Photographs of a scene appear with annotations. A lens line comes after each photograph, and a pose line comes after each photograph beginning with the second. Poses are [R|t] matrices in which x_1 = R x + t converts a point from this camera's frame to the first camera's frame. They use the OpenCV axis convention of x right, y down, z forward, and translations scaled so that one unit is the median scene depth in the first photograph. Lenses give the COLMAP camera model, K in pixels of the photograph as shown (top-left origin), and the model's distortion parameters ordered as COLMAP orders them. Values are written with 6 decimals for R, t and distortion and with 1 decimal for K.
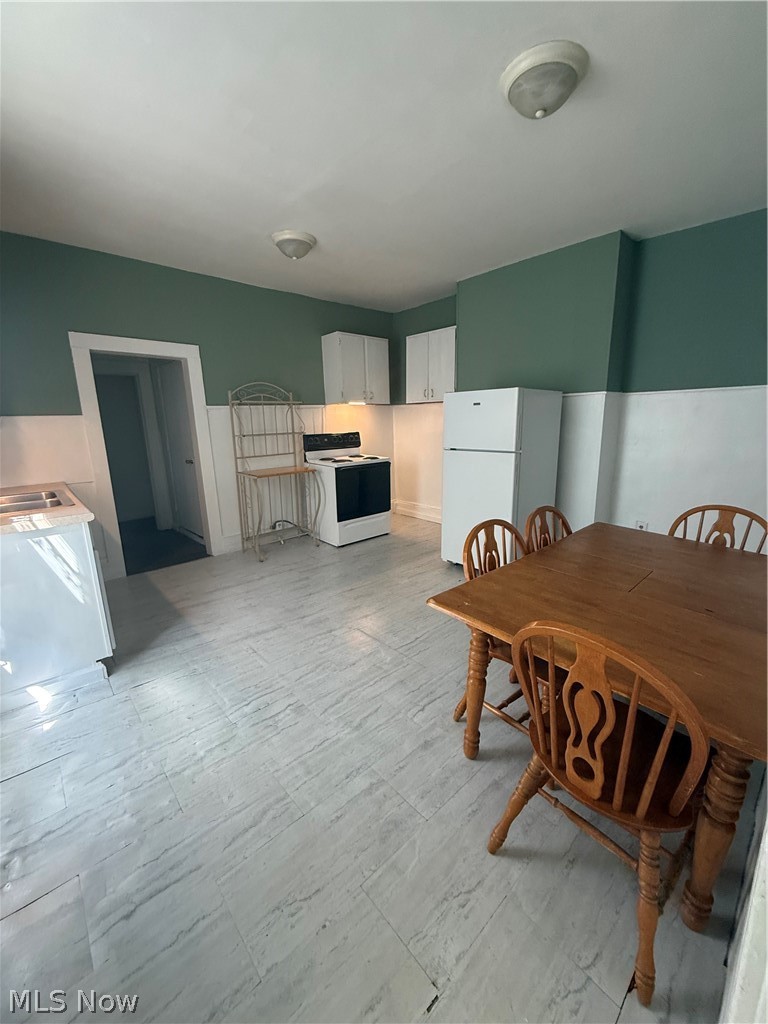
lens RADIAL K [[406.4, 0, 384.8], [0, 406.4, 511.8], [0, 0, 1]] dist [-0.003297, 0.000243]
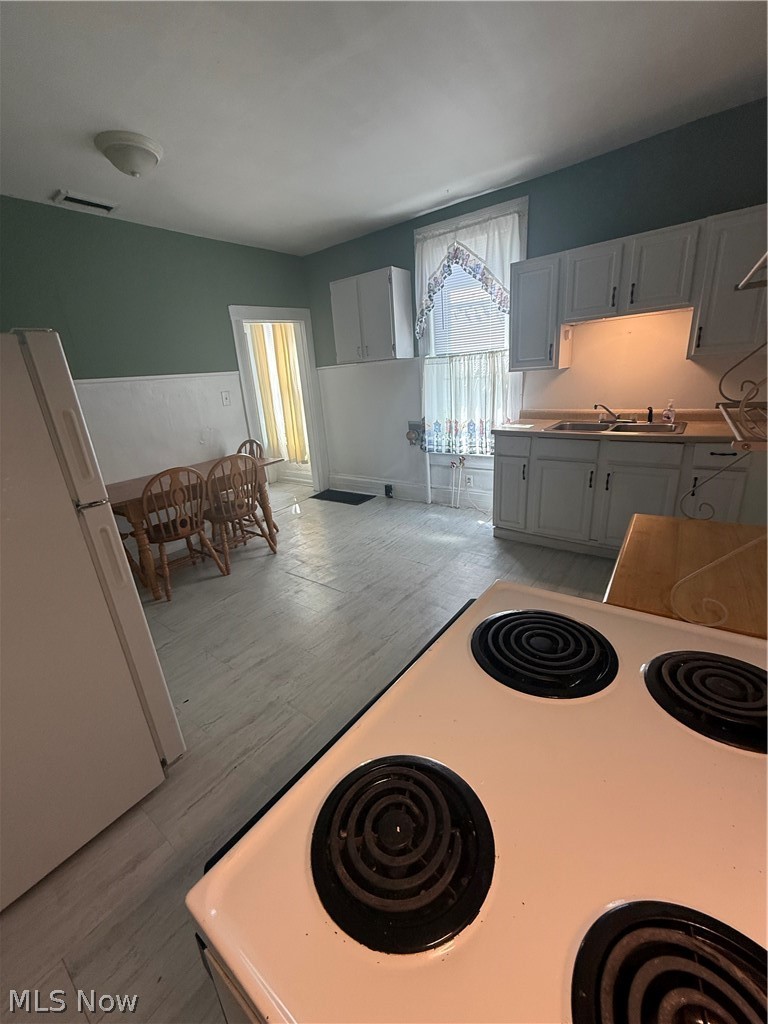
lens RADIAL K [[406.4, 0, 382.1], [0, 406.4, 513.4], [0, 0, 1]] dist [-0.003297, 0.000243]
pose [[-0.978257, 0.151264, -0.141886, -0.048264], [0.055253, 0.849497, 0.524693, -0.429760], [0.199899, 0.505445, -0.839384, 1.841982]]
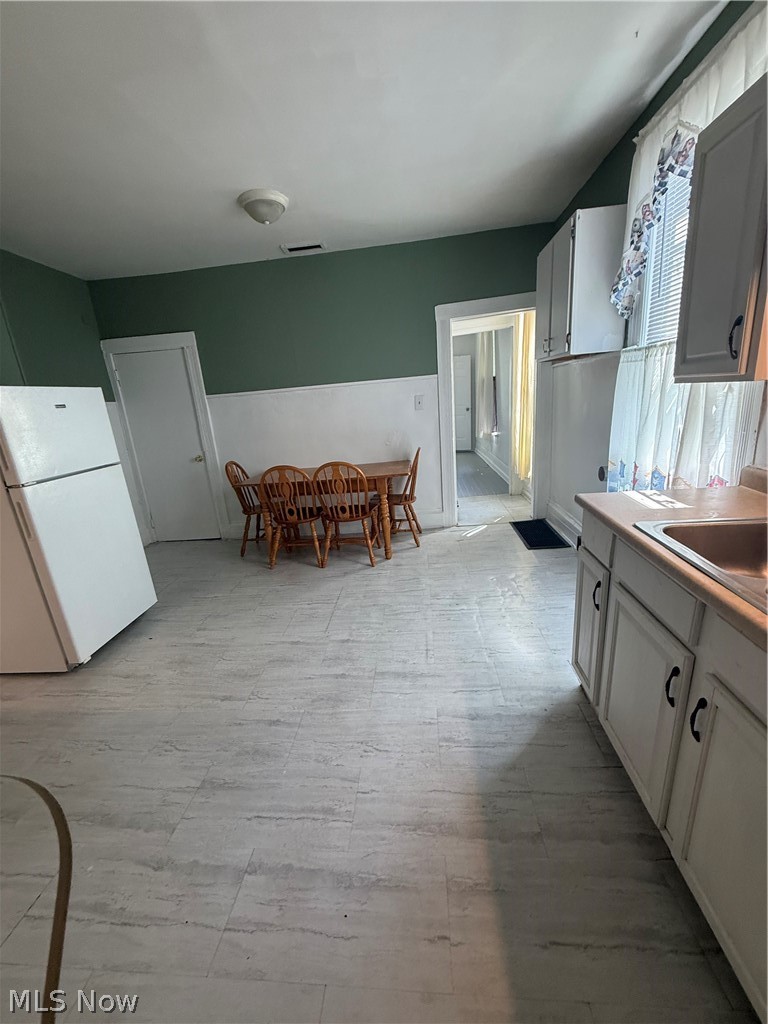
lens RADIAL K [[406.4, 0, 381.9], [0, 406.4, 511.6], [0, 0, 1]] dist [-0.003297, 0.000243]
pose [[-0.674175, -0.126615, 0.727638, -0.821536], [0.255215, 0.884570, 0.390386, -0.294271], [-0.693076, 0.448892, -0.564041, 1.354938]]
